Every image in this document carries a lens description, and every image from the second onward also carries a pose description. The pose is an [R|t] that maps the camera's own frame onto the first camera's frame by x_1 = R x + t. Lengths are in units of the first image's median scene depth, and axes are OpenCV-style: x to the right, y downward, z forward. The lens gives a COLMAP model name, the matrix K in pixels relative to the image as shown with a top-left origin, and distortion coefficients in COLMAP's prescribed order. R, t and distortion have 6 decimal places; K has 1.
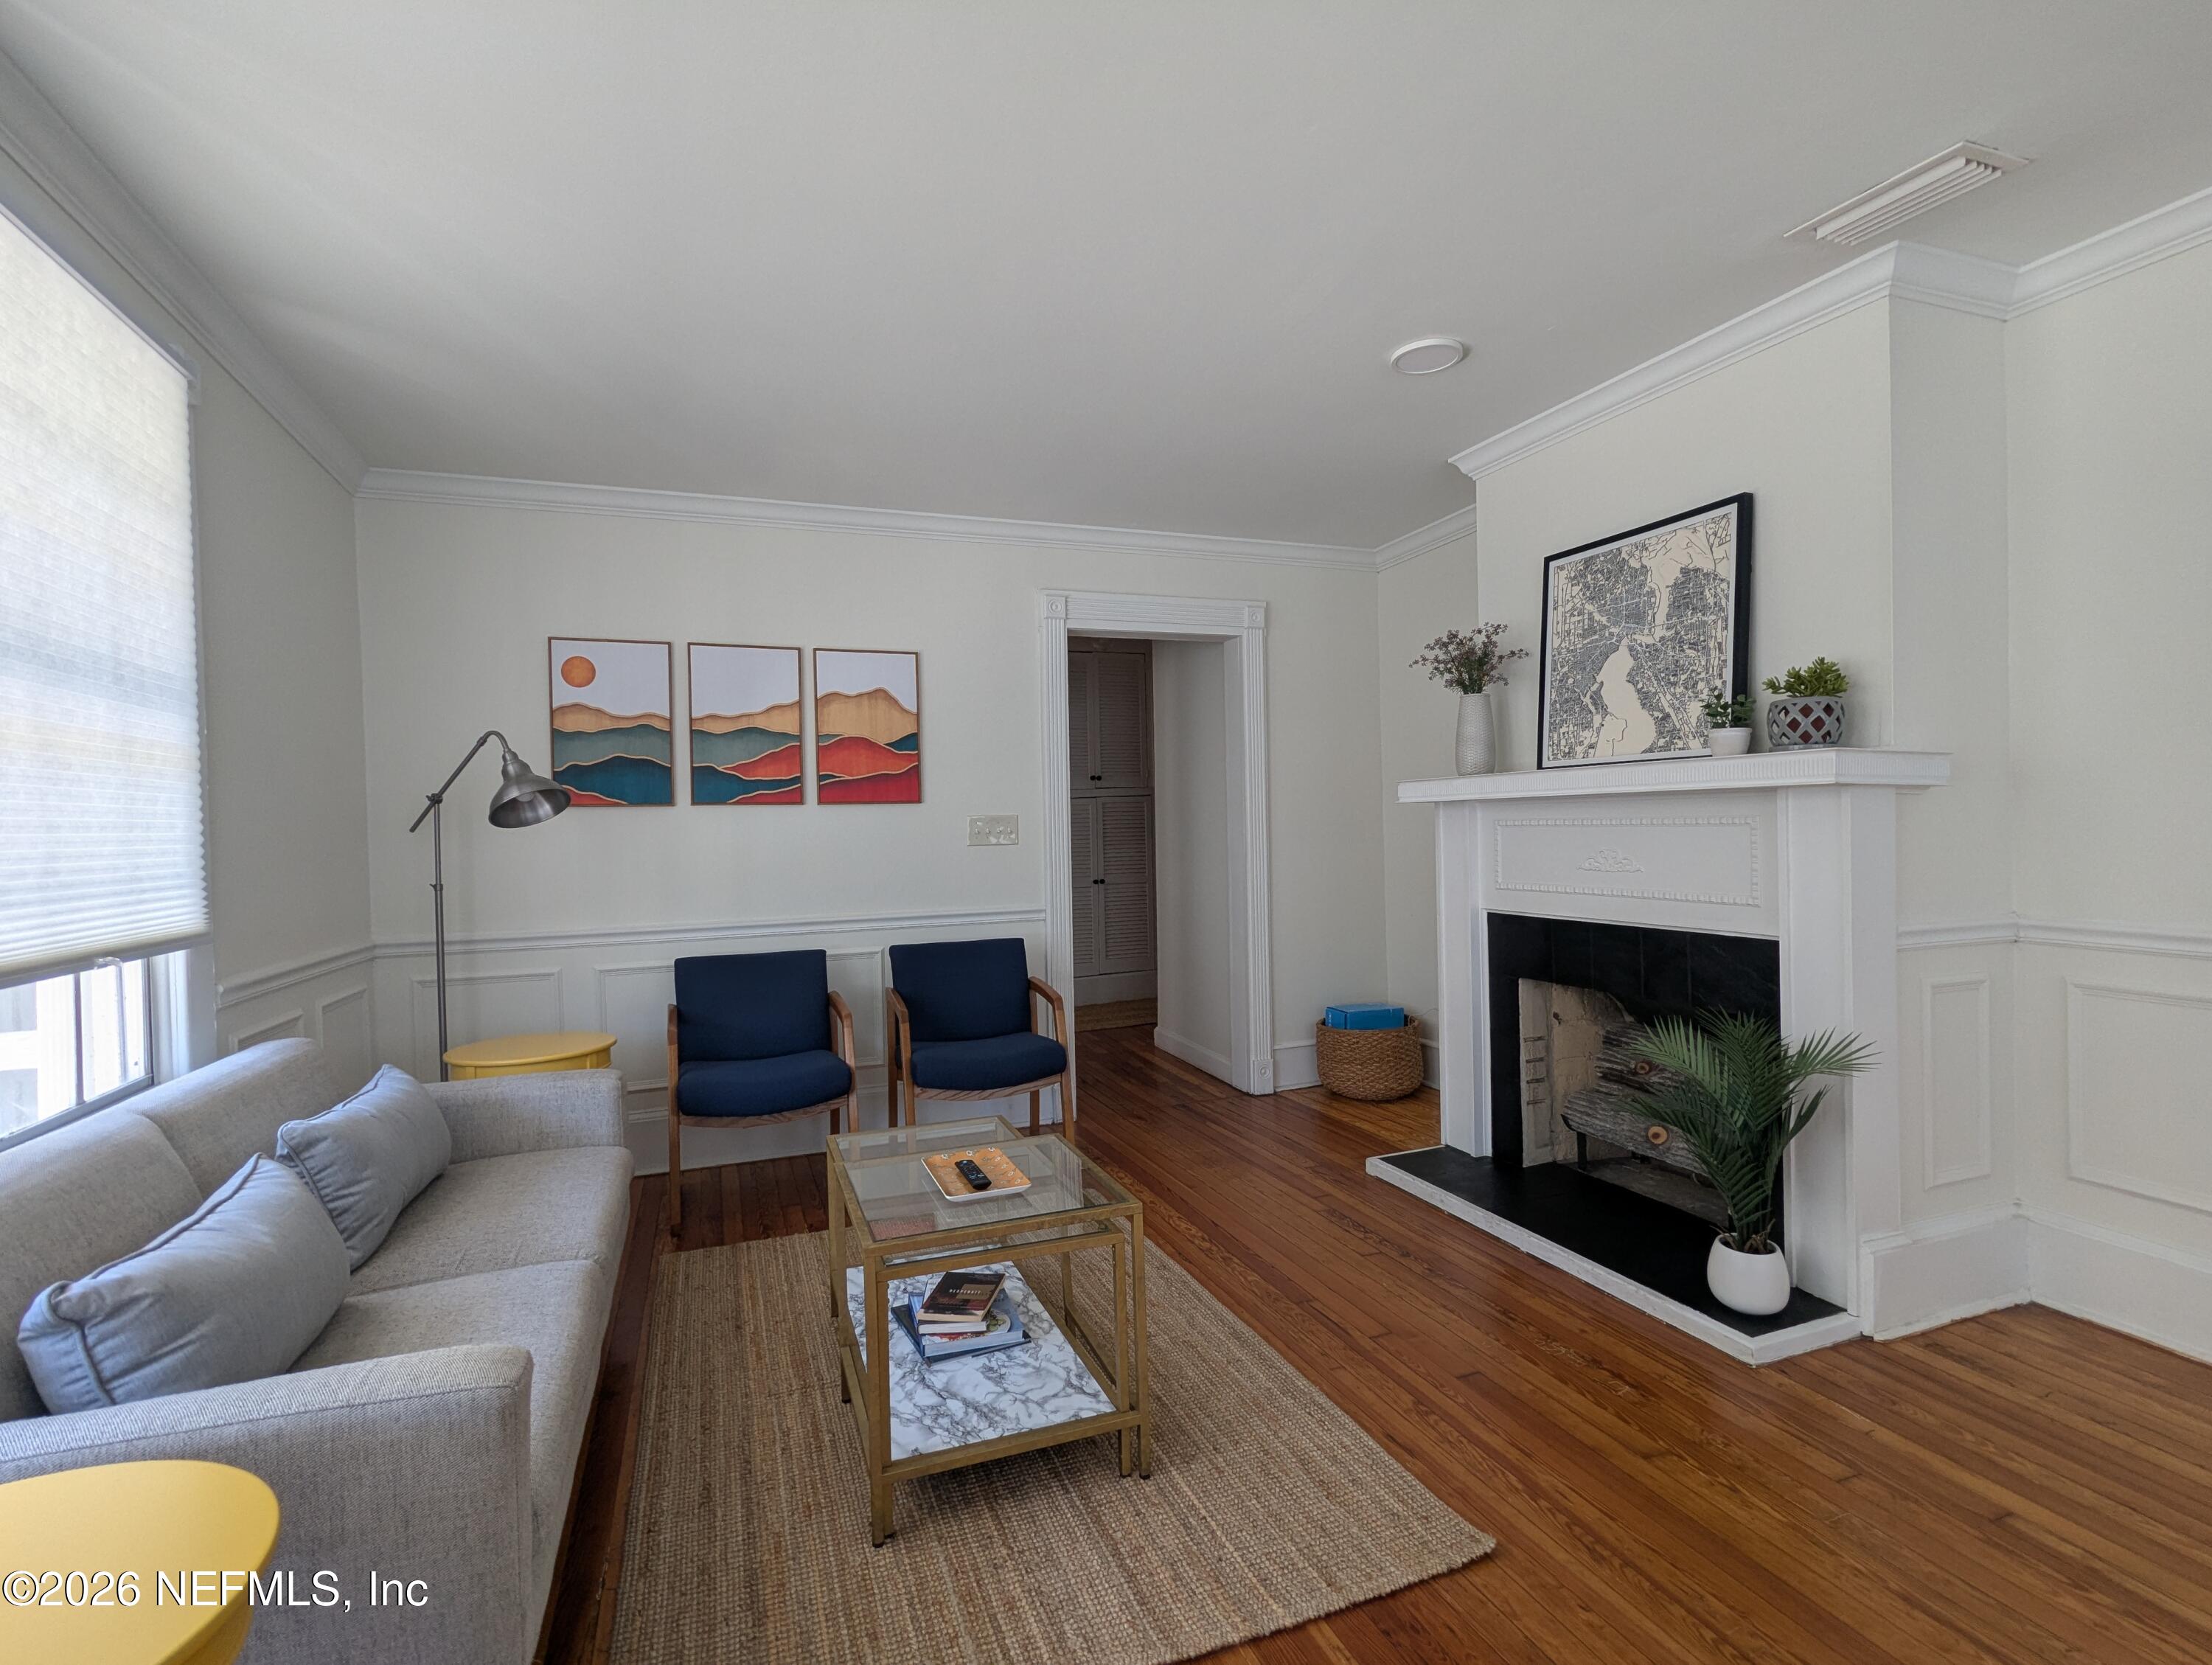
lens RADIAL K [[1058.9, 0, 1106.0], [0, 1058.9, 832.5], [0, 0, 1]] dist [-0.001829, 0.005572]
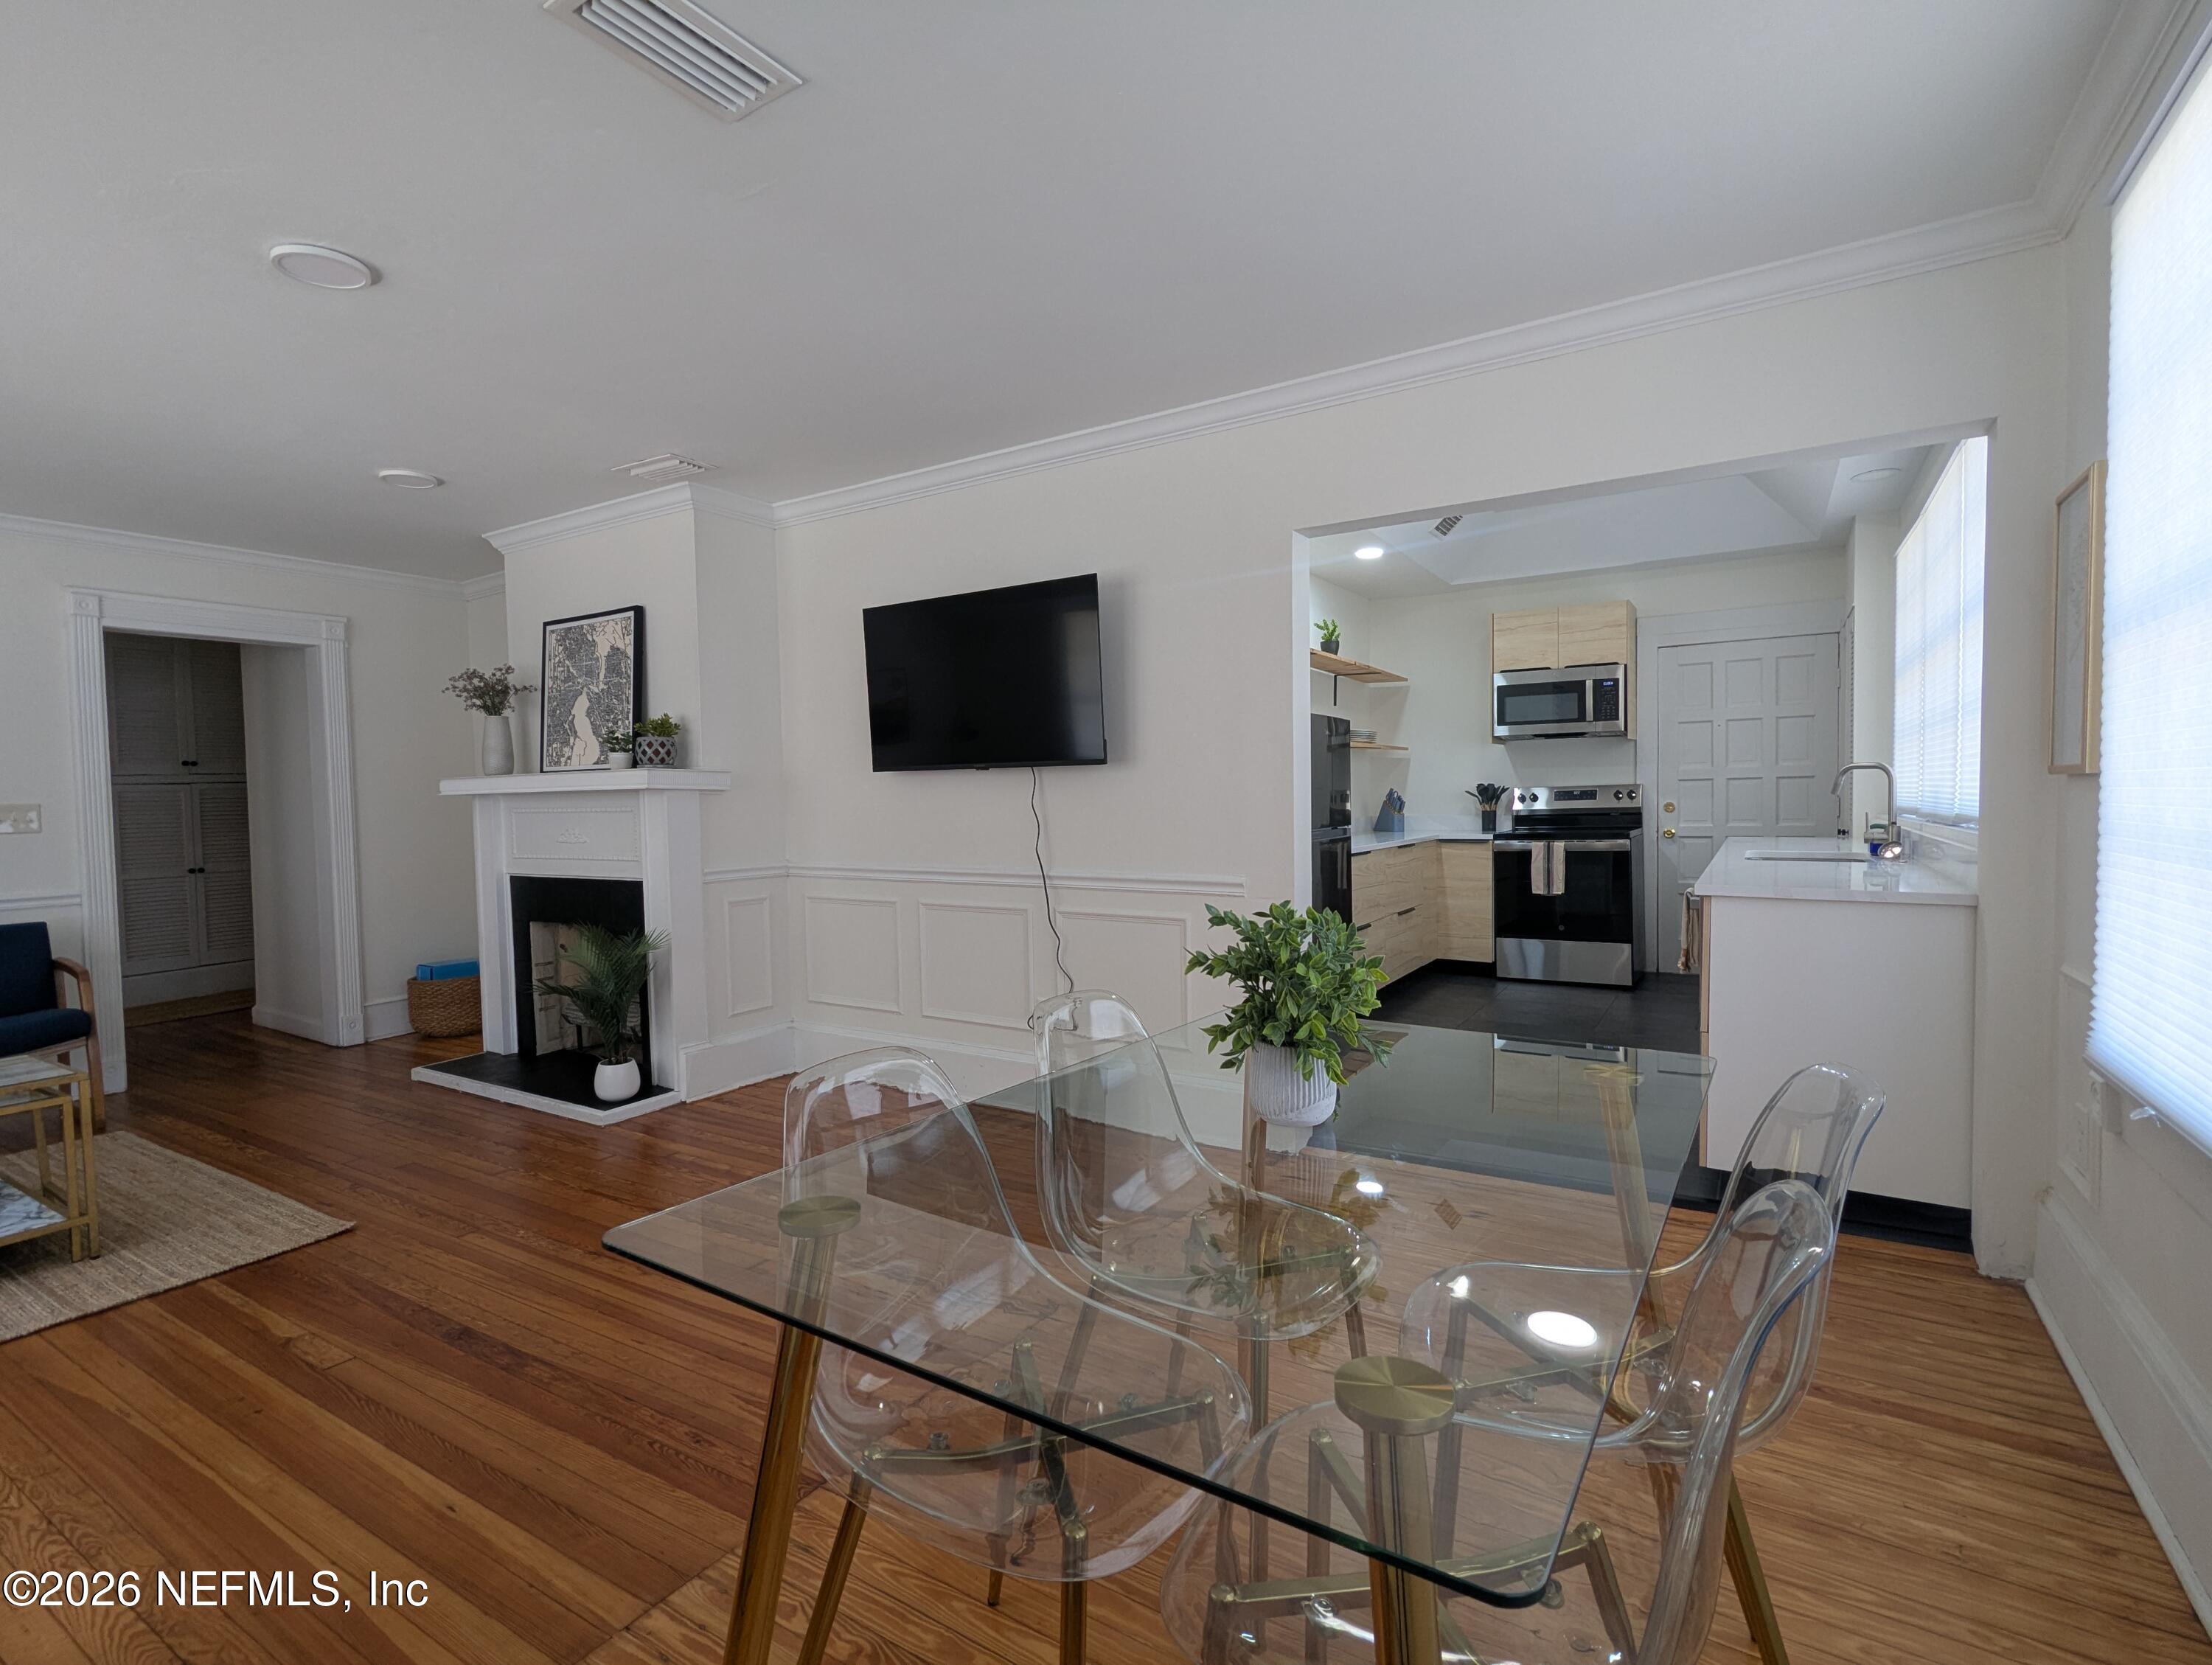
lens RADIAL K [[1058.9, 0, 1106.0], [0, 1058.9, 832.5], [0, 0, 1]] dist [-0.001829, 0.005572]
pose [[0.800092, -0.018490, 0.599593, 0.172931], [0.008487, 0.999774, 0.019507, -0.000687], [-0.599818, -0.010518, 0.800067, -0.618078]]
